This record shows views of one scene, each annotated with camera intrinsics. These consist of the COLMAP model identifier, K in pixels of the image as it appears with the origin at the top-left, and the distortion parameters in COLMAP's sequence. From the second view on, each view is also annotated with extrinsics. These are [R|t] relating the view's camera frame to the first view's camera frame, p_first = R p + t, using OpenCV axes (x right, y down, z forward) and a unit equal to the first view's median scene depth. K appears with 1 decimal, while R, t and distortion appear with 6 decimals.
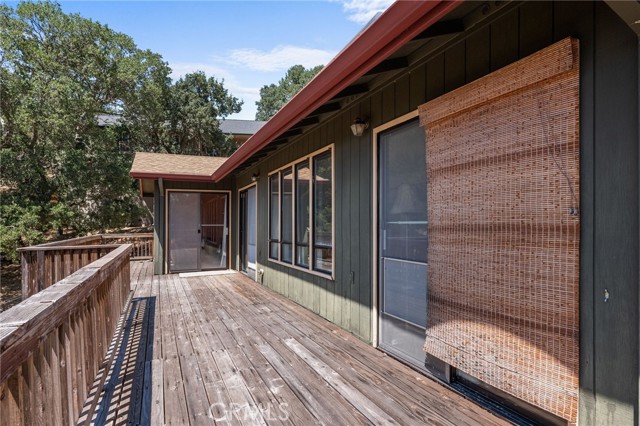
lens RADIAL K [[370.8, 0, 321.3], [0, 370.8, 223.4], [0, 0, 1]] dist [-0.001000, -0.000268]
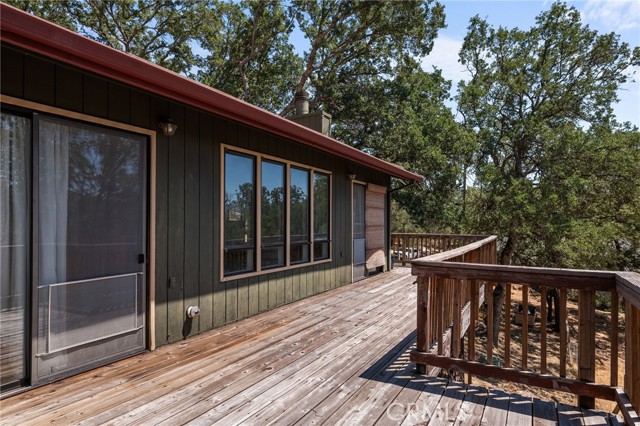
lens RADIAL K [[370.8, 0, 321.3], [0, 370.8, 223.4], [0, 0, 1]] dist [-0.001000, -0.000268]
pose [[-0.601938, 0.008418, 0.798498, -1.035904], [-0.000108, 0.999944, -0.010624, 0.014192], [-0.798543, -0.006482, -0.601903, 1.736311]]
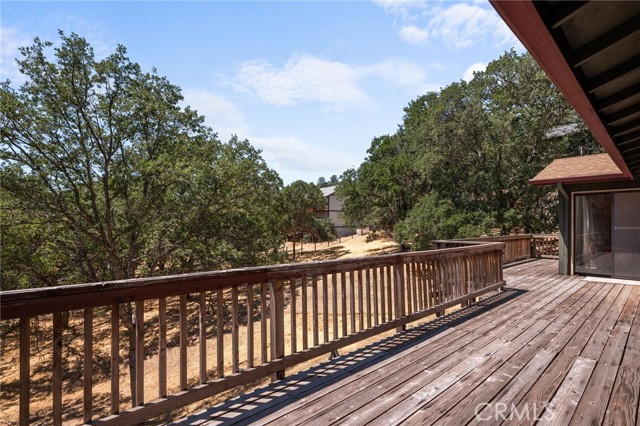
lens RADIAL K [[311.9, 0, 320.7], [0, 311.9, 222.2], [0, 0, 1]] dist [0.000421, -0.000023]
pose [[0.324167, -0.000857, -0.945999, 0.330806], [-0.003202, 0.999993, -0.002003, -0.010748], [0.945994, 0.003678, 0.324162, 0.116291]]
